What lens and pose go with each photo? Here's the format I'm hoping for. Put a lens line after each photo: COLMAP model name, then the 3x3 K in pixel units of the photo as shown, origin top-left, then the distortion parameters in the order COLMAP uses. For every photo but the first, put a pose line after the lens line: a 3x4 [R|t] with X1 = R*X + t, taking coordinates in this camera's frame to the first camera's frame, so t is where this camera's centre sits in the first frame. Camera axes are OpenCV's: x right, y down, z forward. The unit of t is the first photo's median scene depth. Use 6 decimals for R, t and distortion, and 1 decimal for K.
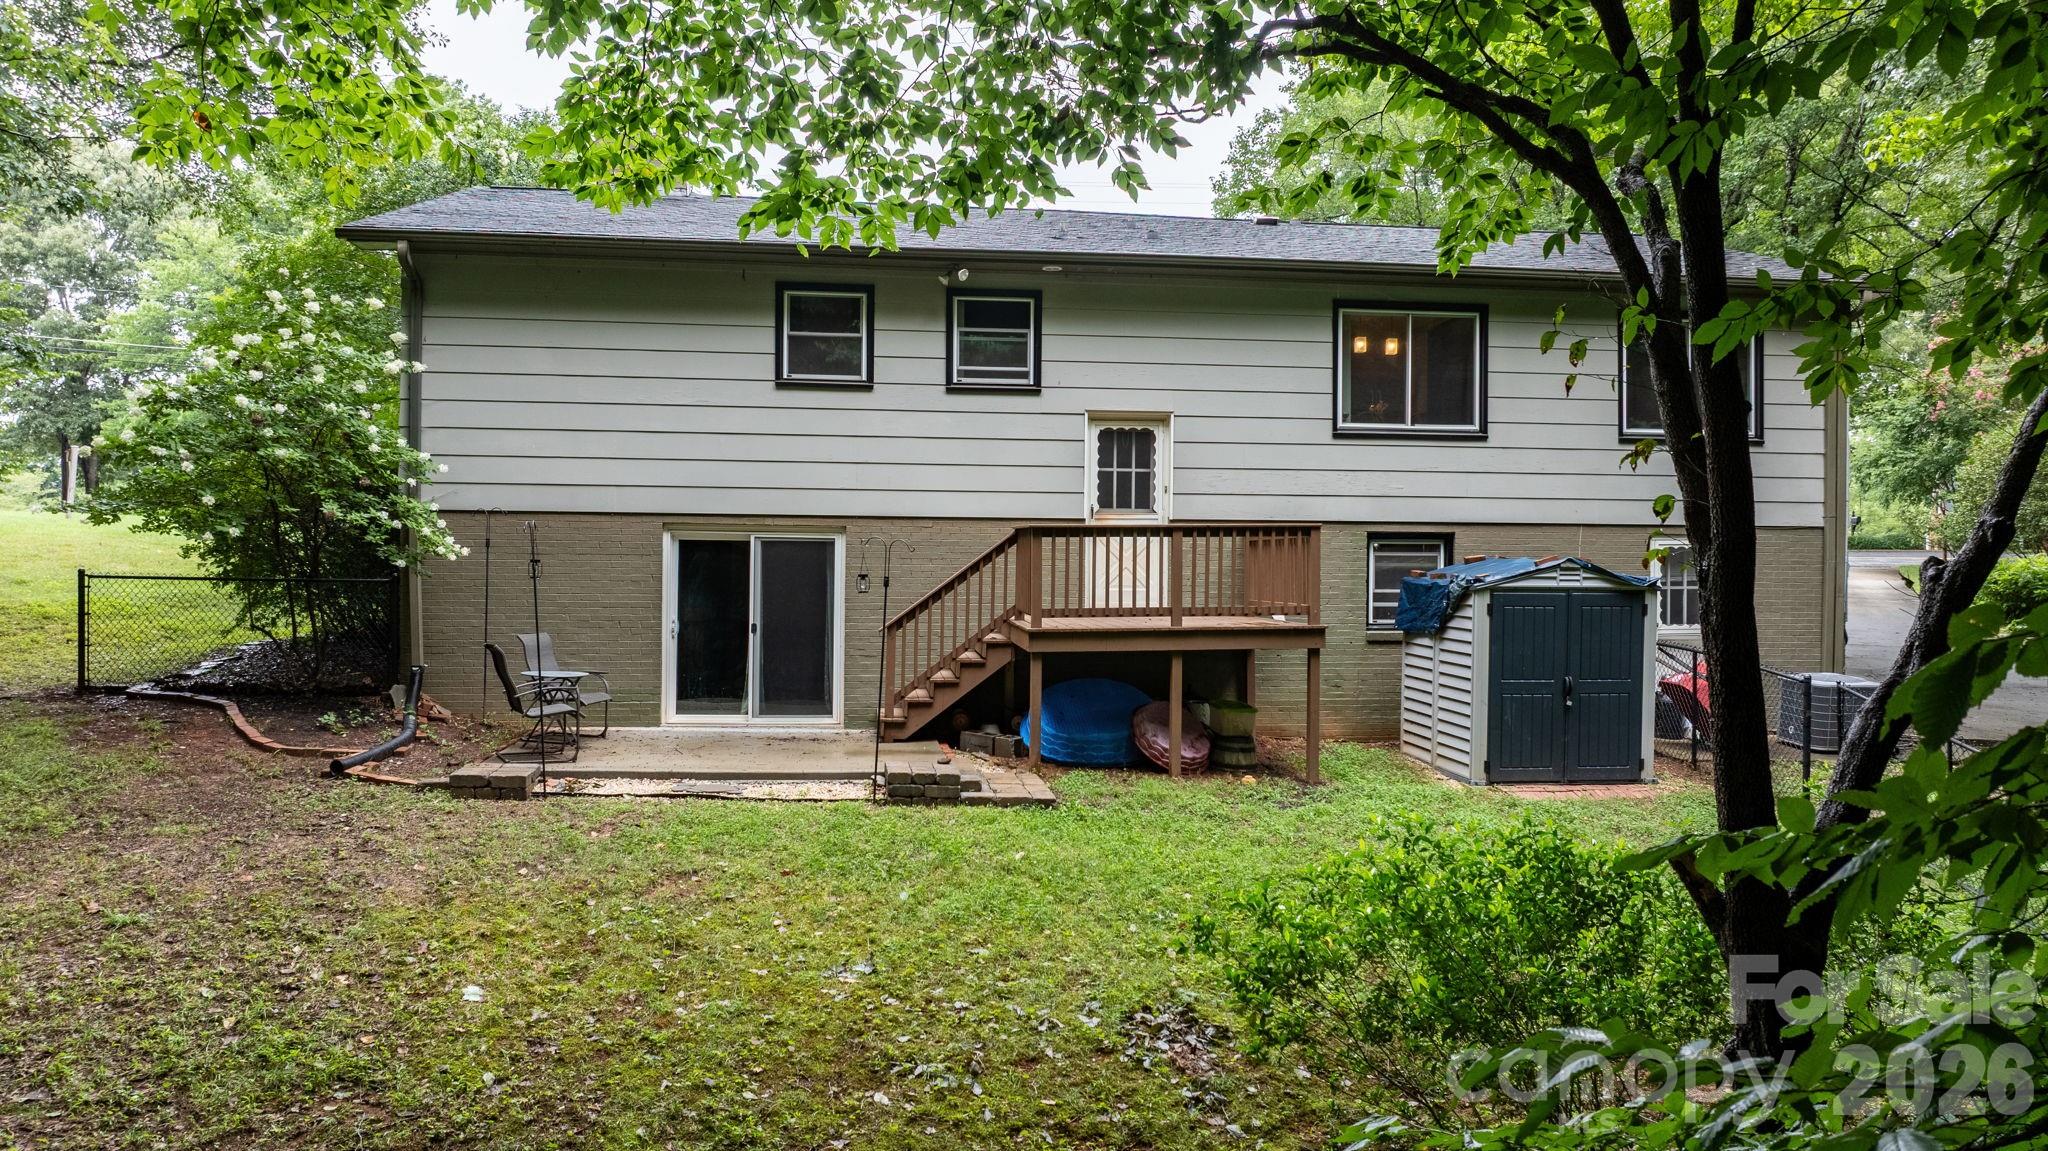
lens RADIAL K [[1459.3, 0, 1024.0], [0, 1459.3, 575.5], [0, 0, 1]] dist [-0.010820, 0.000194]
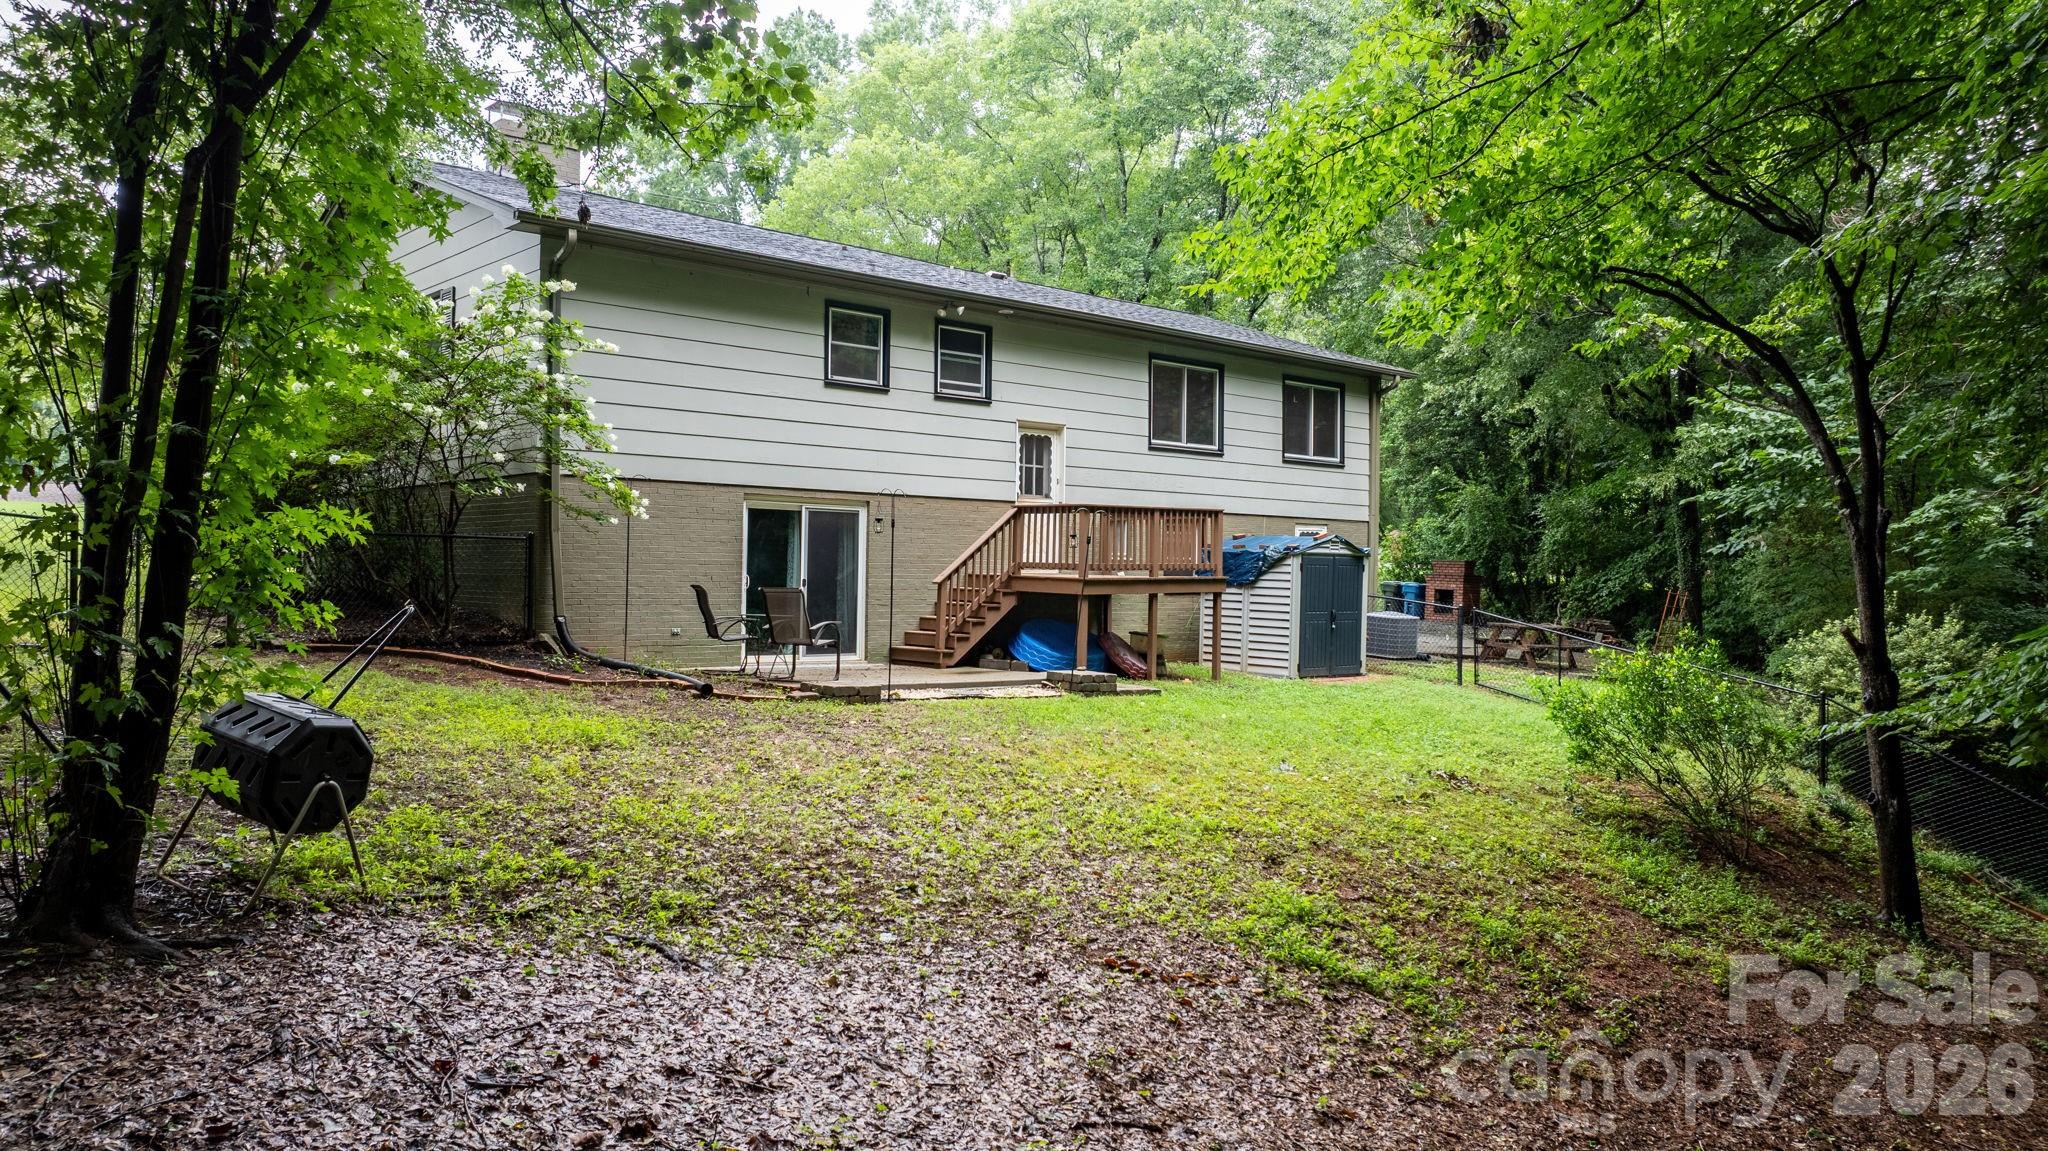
lens RADIAL K [[1459.3, 0, 1024.0], [0, 1459.3, 575.5], [0, 0, 1]] dist [-0.010820, 0.000194]
pose [[0.818076, 0.001807, 0.575108, -0.727907], [-0.001482, 0.999998, -0.001035, 0.030779], [-0.575109, -0.000006, 0.818077, -0.094652]]
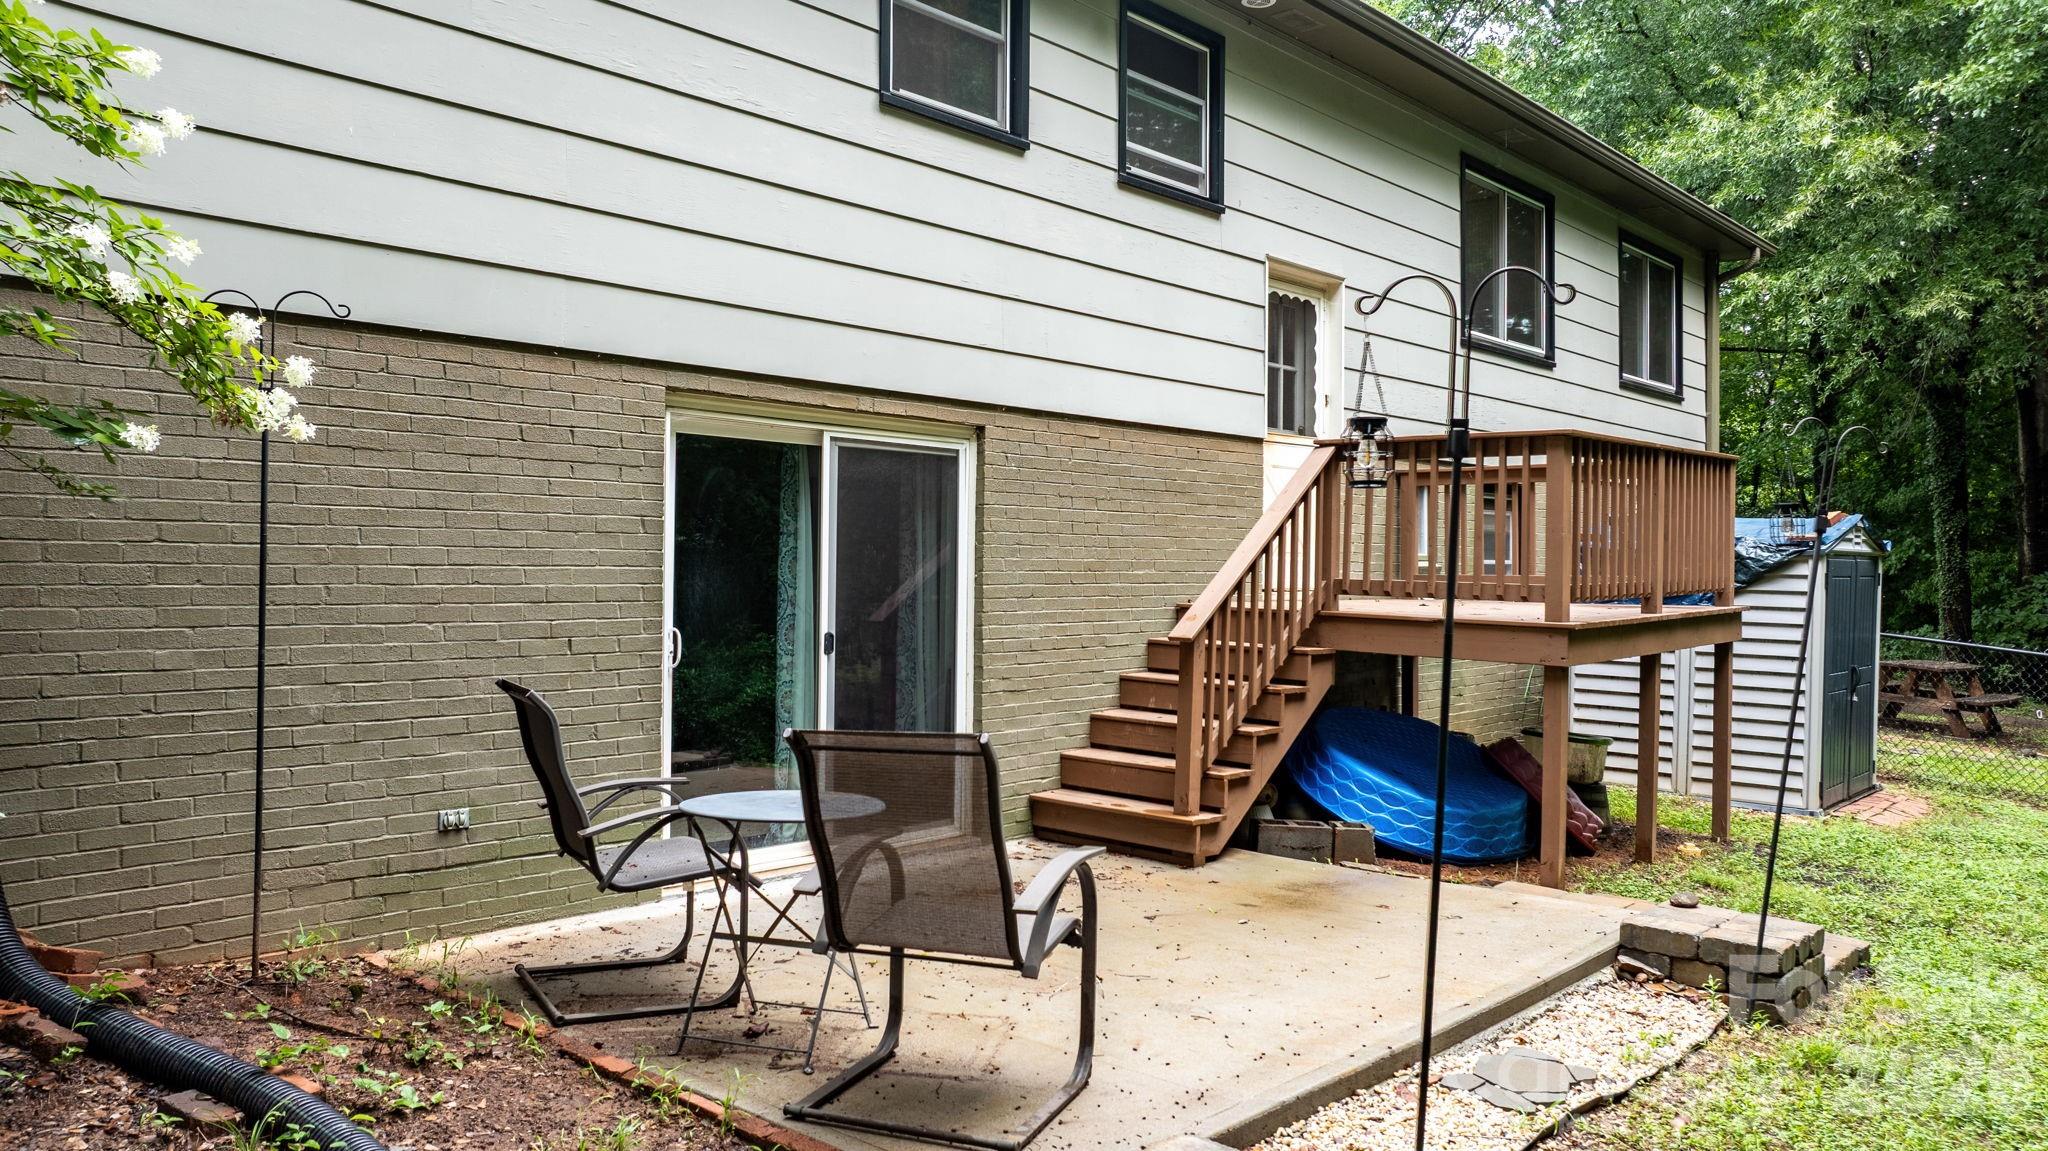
lens RADIAL K [[1459.3, 0, 1024.0], [0, 1459.3, 575.5], [0, 0, 1]] dist [-0.010820, 0.000194]
pose [[0.756306, -0.006228, 0.654188, -0.425664], [0.004649, 0.999981, 0.004145, 0.013675], [-0.654201, -0.000093, 0.756321, 0.625332]]
